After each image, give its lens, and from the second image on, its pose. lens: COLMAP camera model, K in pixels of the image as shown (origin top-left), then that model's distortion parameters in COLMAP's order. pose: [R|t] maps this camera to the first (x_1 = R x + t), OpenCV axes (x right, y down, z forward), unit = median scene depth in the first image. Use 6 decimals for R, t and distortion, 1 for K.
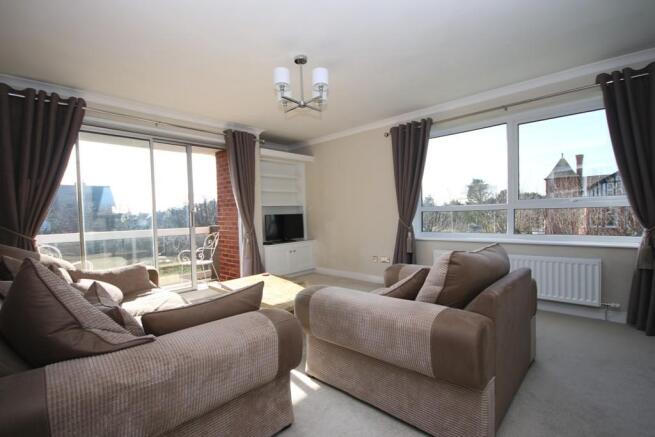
lens RADIAL K [[307.0, 0, 327.5], [0, 307.0, 218.5], [0, 0, 1]] dist [-0.020588, 0.000031]
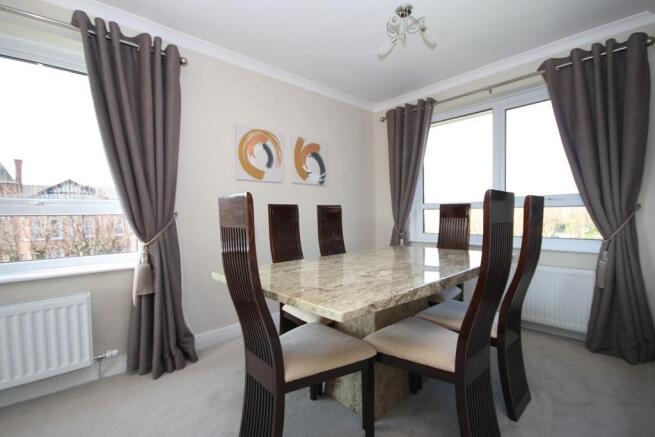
lens RADIAL K [[307.0, 0, 327.5], [0, 307.0, 218.5], [0, 0, 1]] dist [-0.020588, 0.000031]
pose [[0.077938, -0.005116, 0.996945, 0.211669], [0.041144, 0.999151, 0.001910, -0.007490], [-0.996109, 0.040869, 0.078082, 0.314382]]
